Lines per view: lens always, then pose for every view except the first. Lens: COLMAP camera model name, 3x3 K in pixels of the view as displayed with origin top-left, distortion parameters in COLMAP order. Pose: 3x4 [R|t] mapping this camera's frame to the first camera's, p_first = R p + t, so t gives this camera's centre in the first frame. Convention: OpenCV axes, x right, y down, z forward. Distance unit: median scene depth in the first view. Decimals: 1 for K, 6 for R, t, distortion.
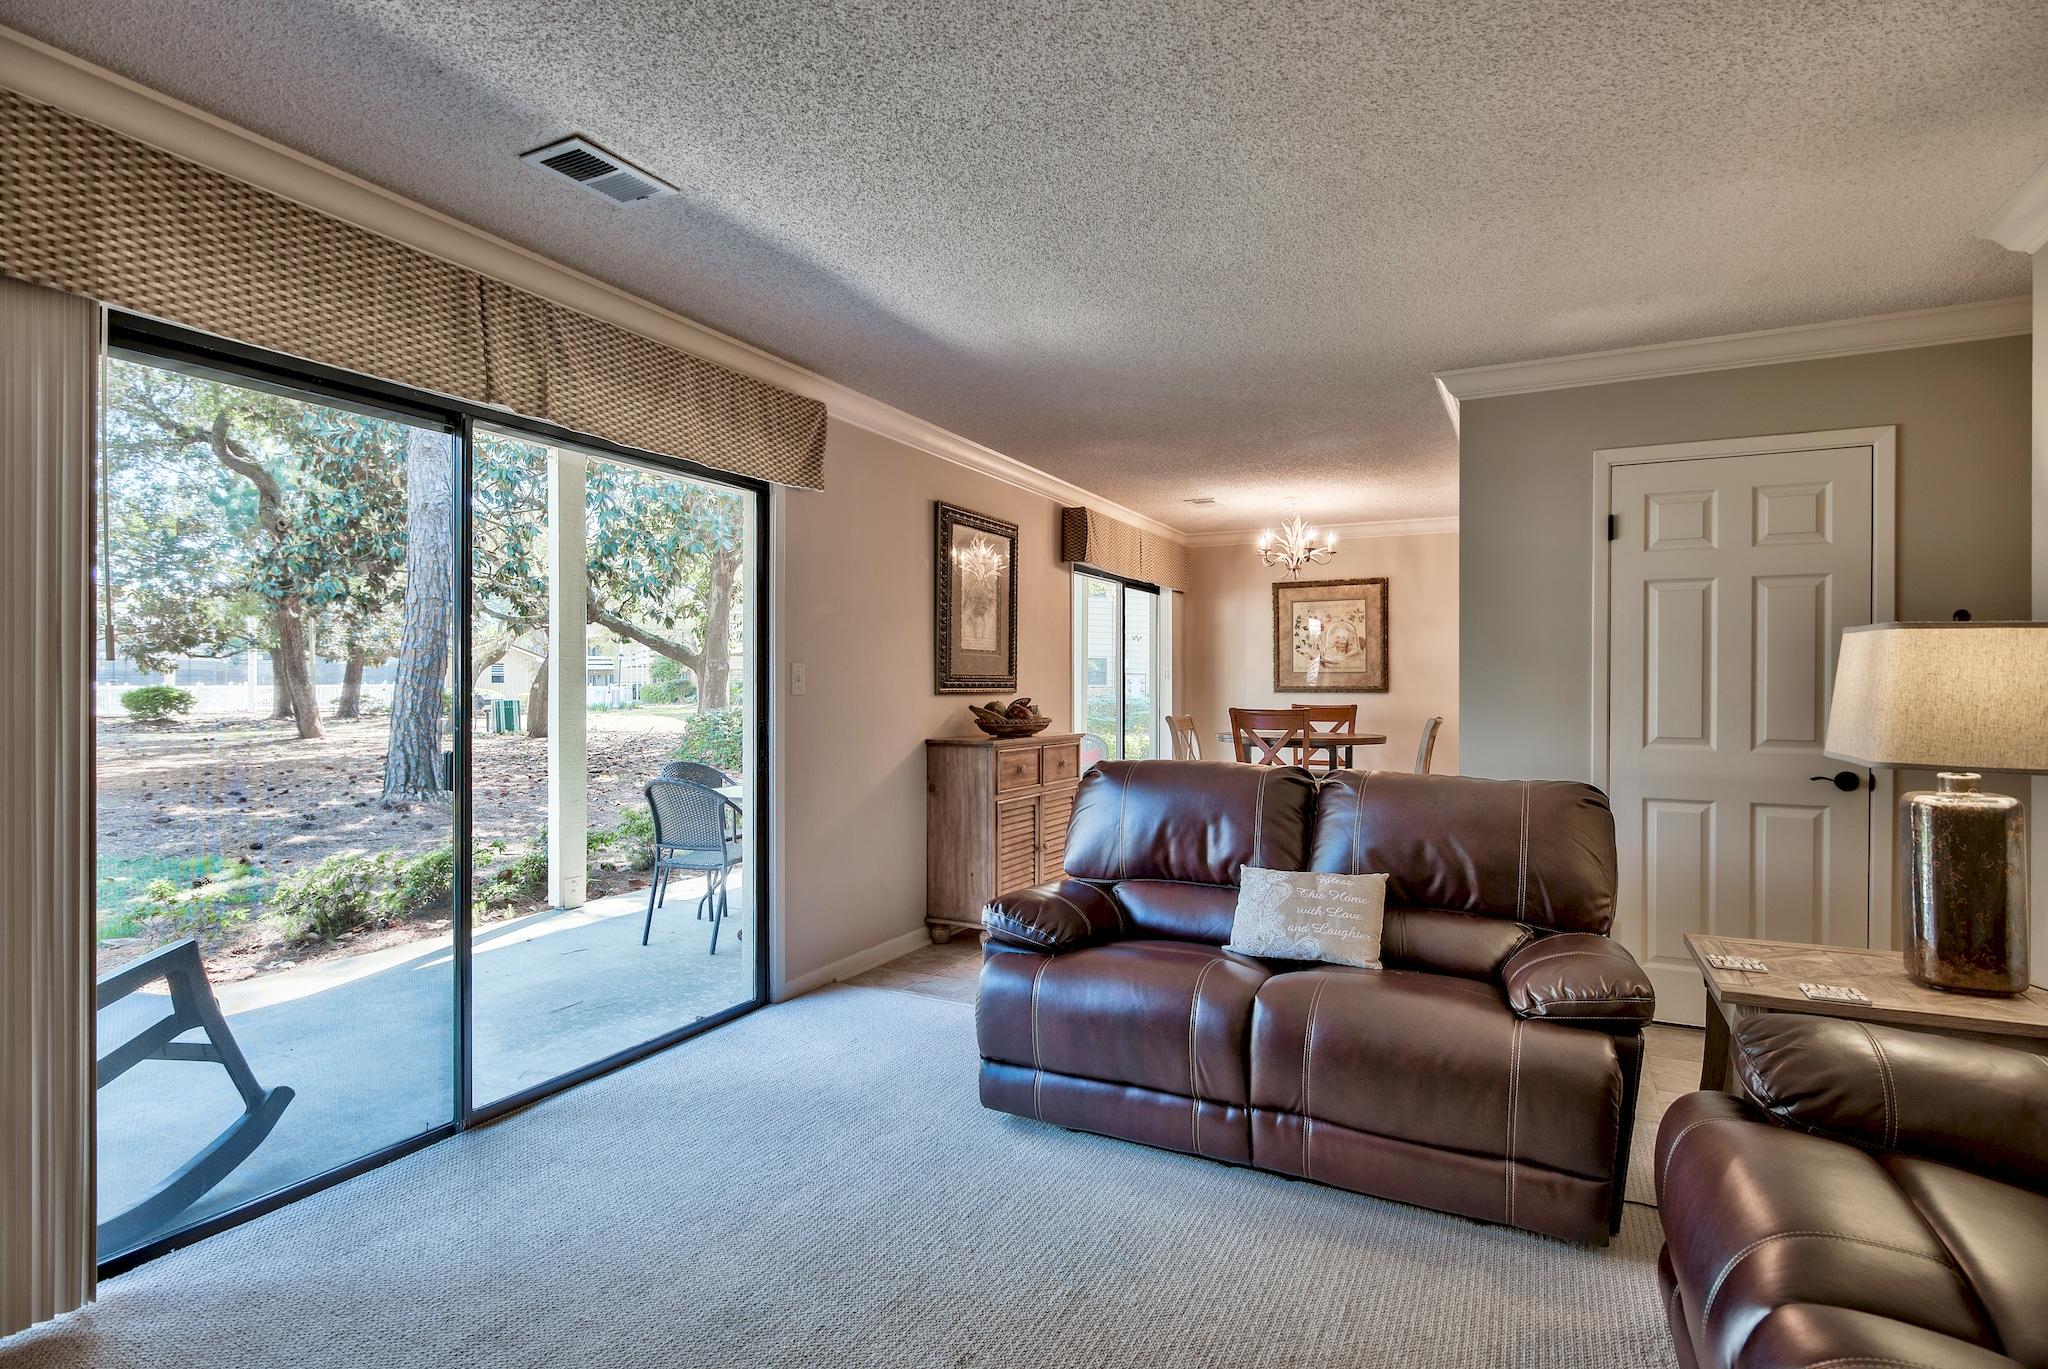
lens RADIAL K [[1022.6, 0, 1024.0], [0, 1022.6, 684.5], [0, 0, 1]] dist [-0.002546, -0.000603]
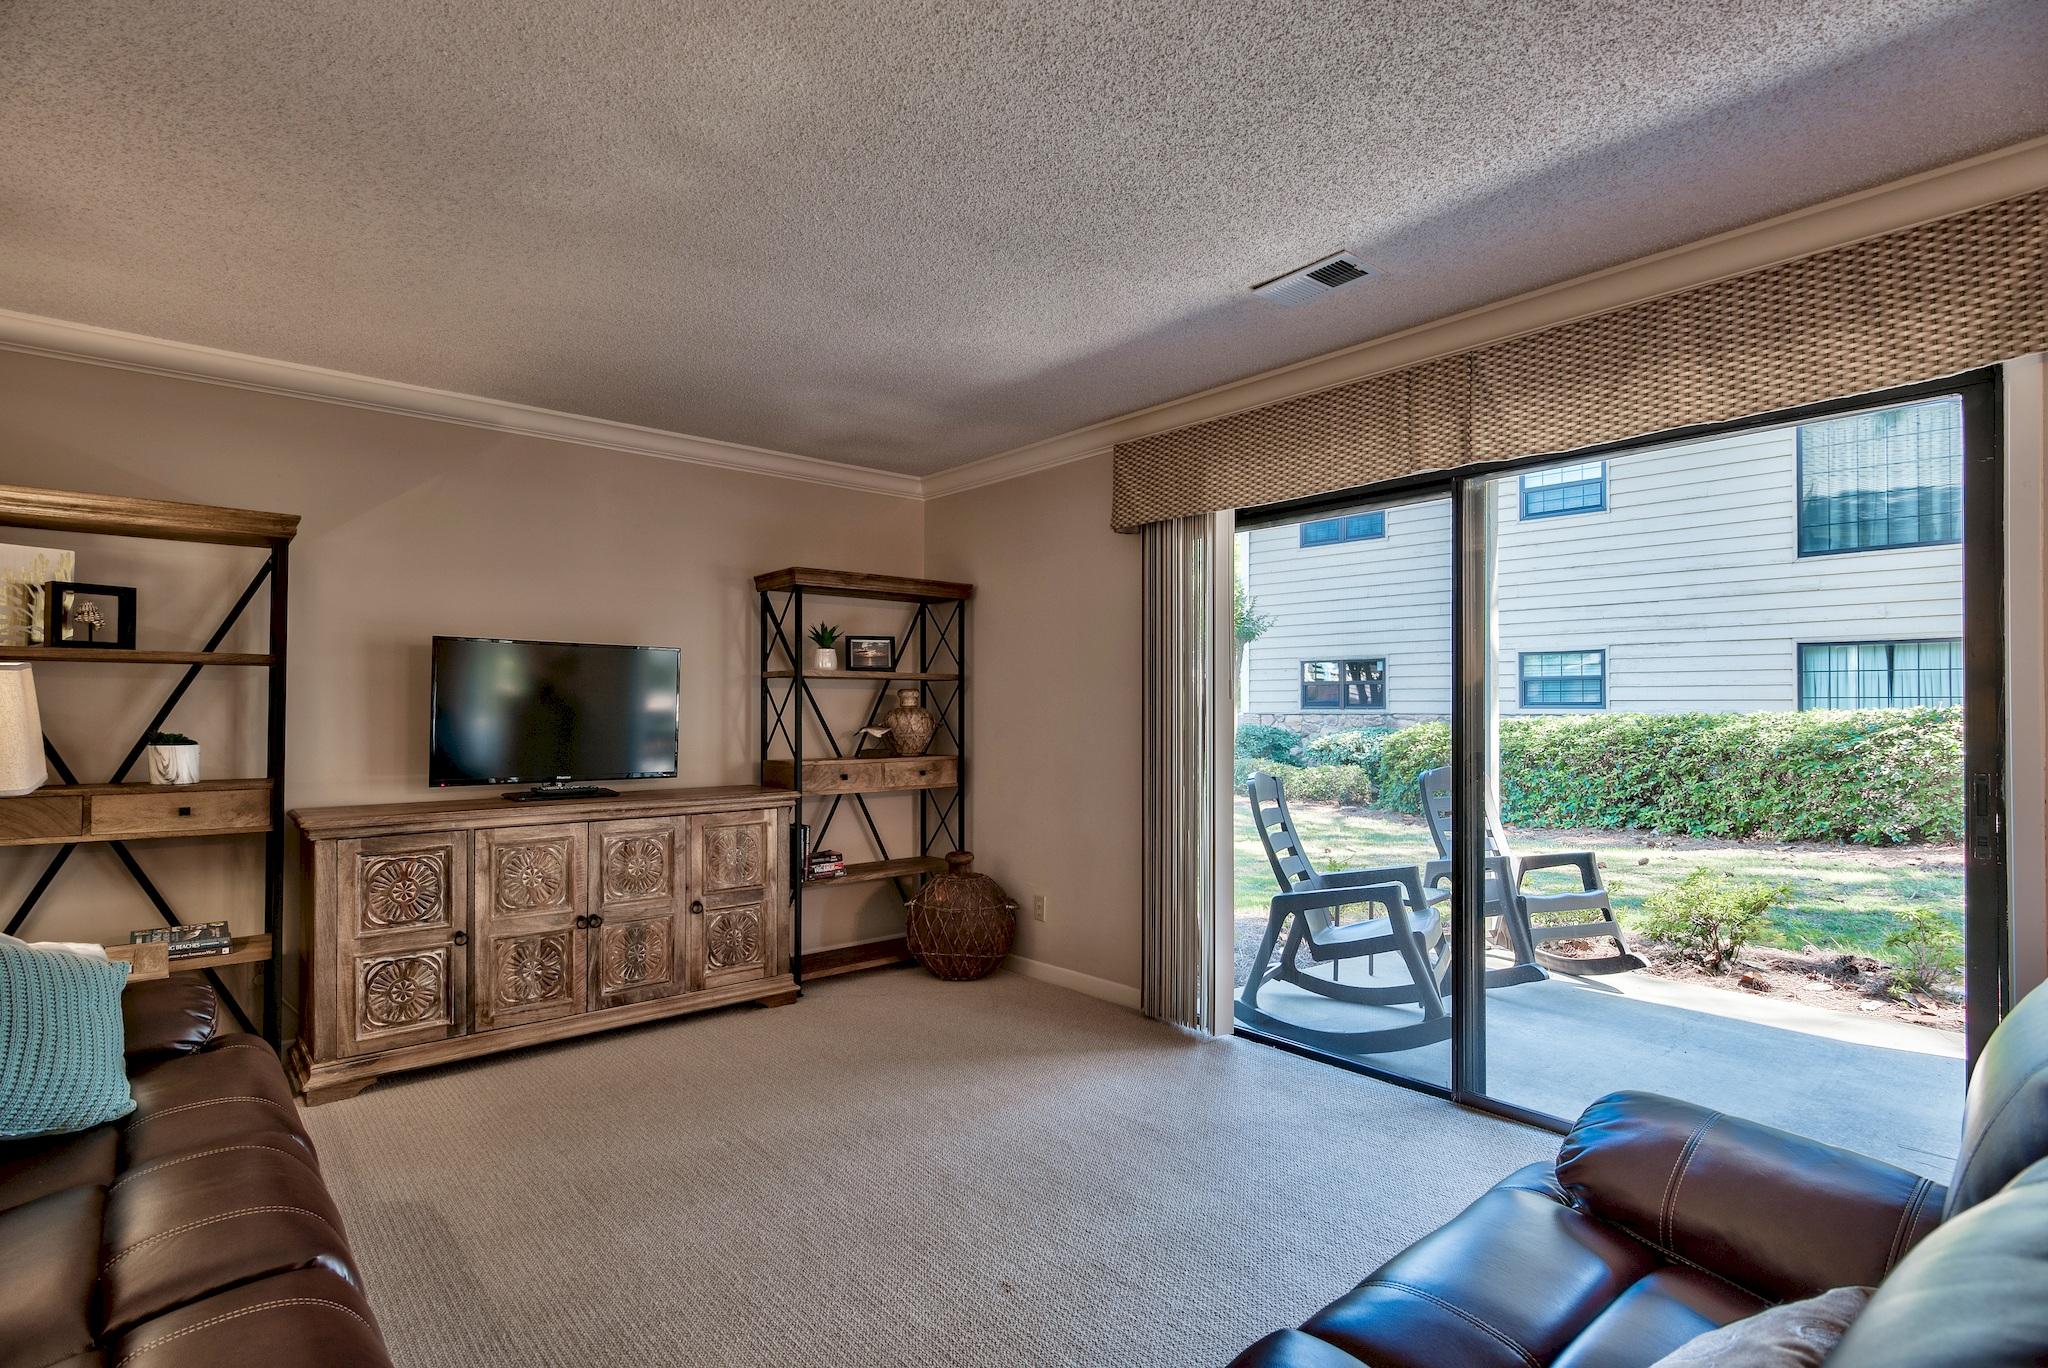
lens RADIAL K [[997.0, 0, 1020.9], [0, 997.0, 697.3], [0, 0, 1]] dist [0.000813, -0.000202]
pose [[-0.380457, -0.009297, -0.924752, 0.694807], [-0.003207, 0.999957, -0.008733, -0.005329], [0.924793, -0.000357, -0.380470, 1.004533]]
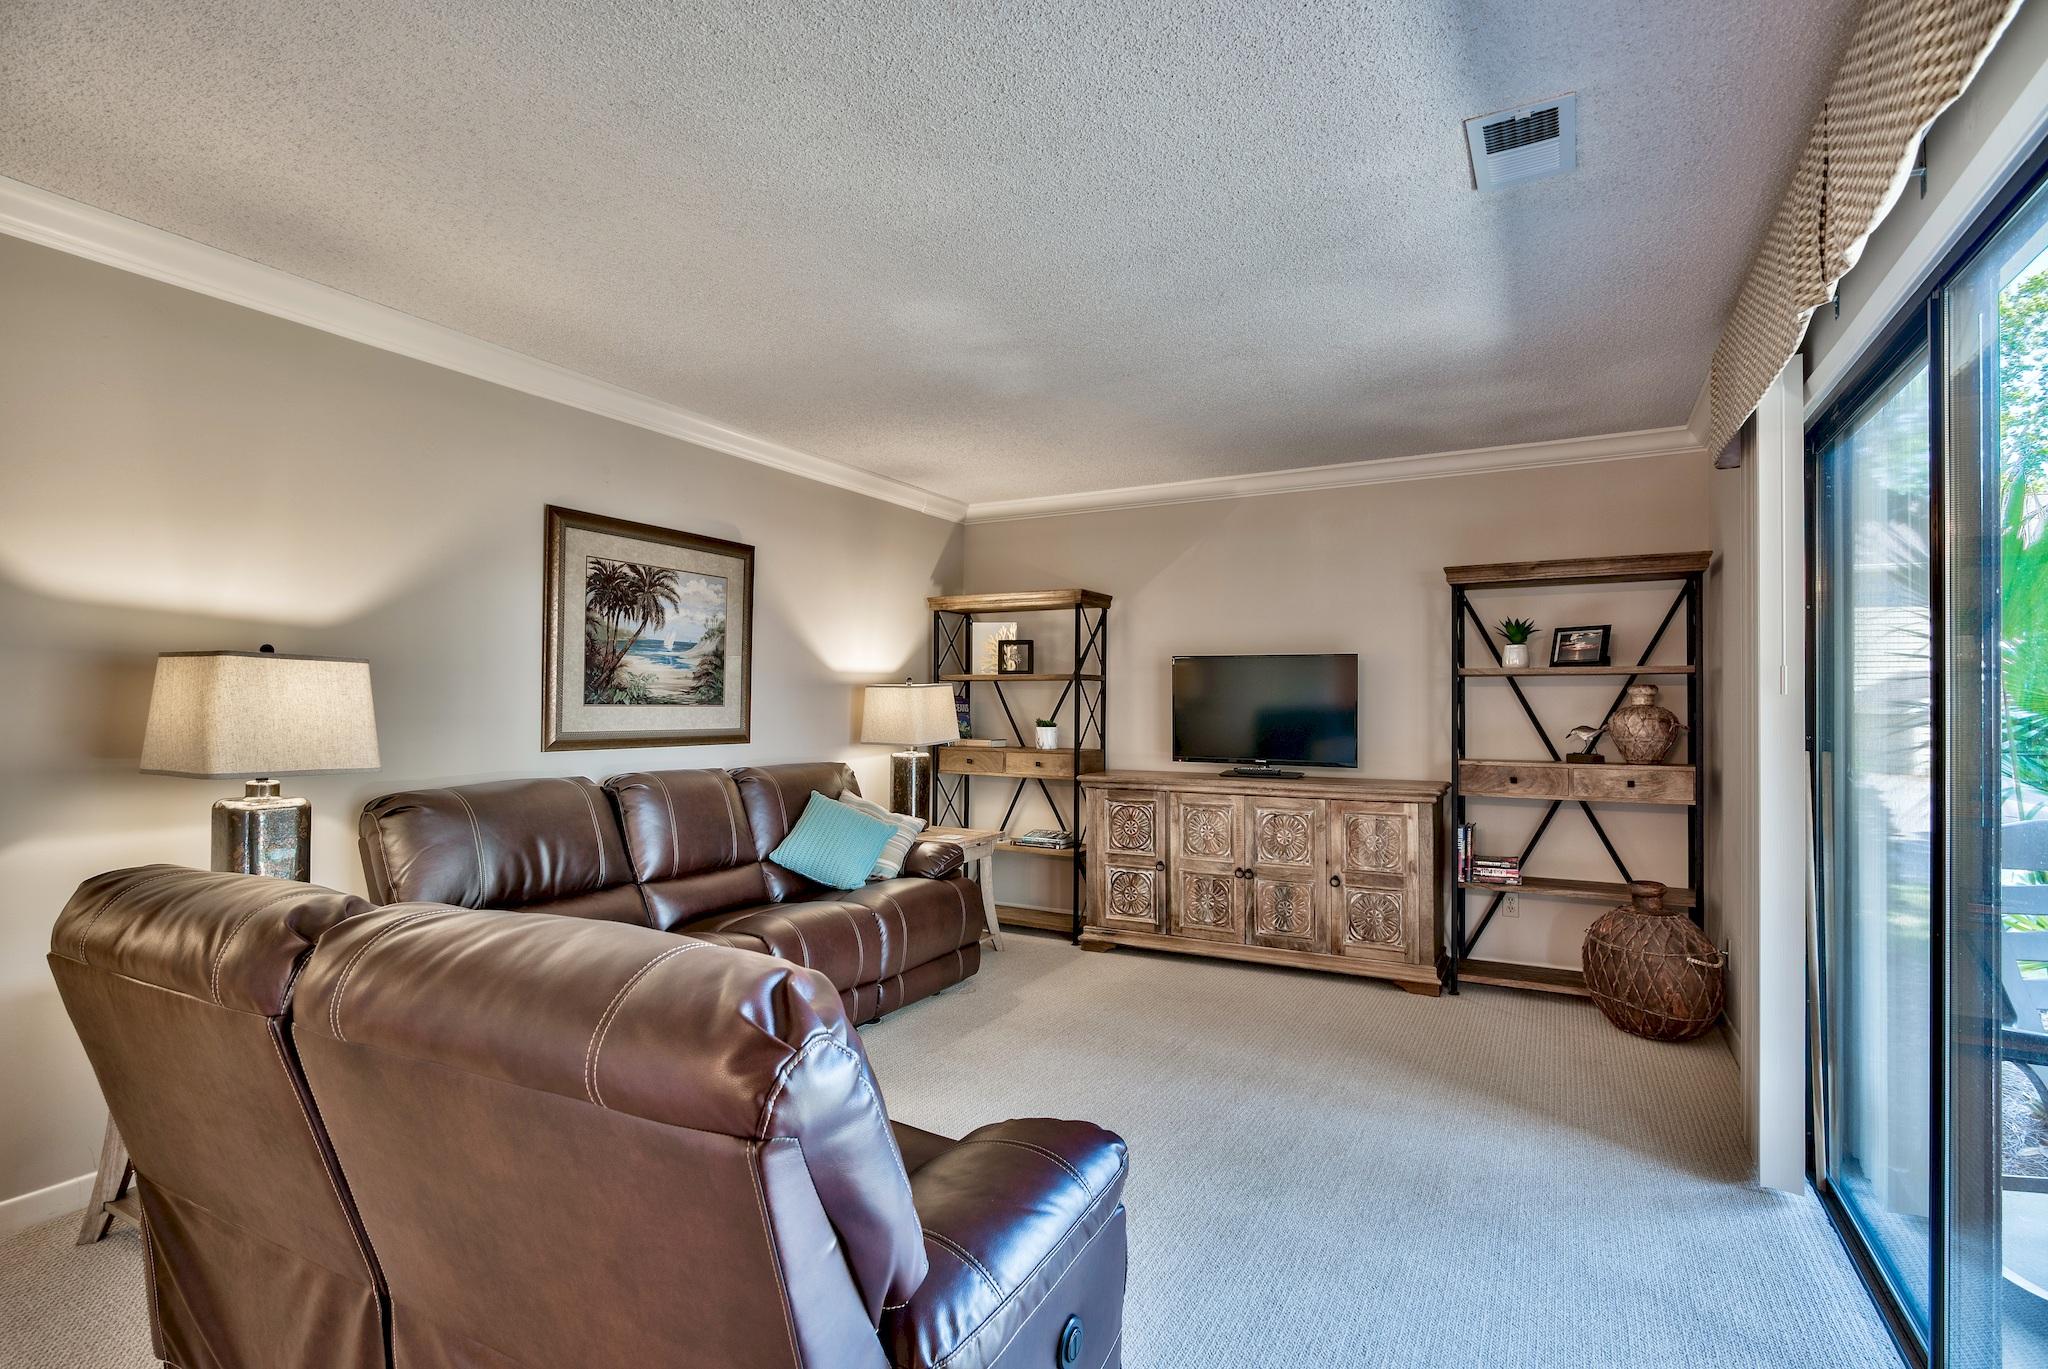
lens RADIAL K [[997.0, 0, 1020.9], [0, 997.0, 697.8], [0, 0, 1]] dist [0.000813, -0.000202]
pose [[-0.999478, -0.001233, 0.032287, -0.025188], [-0.001389, 0.999987, -0.004828, -0.006982], [-0.032281, -0.004870, -0.999467, 1.713095]]
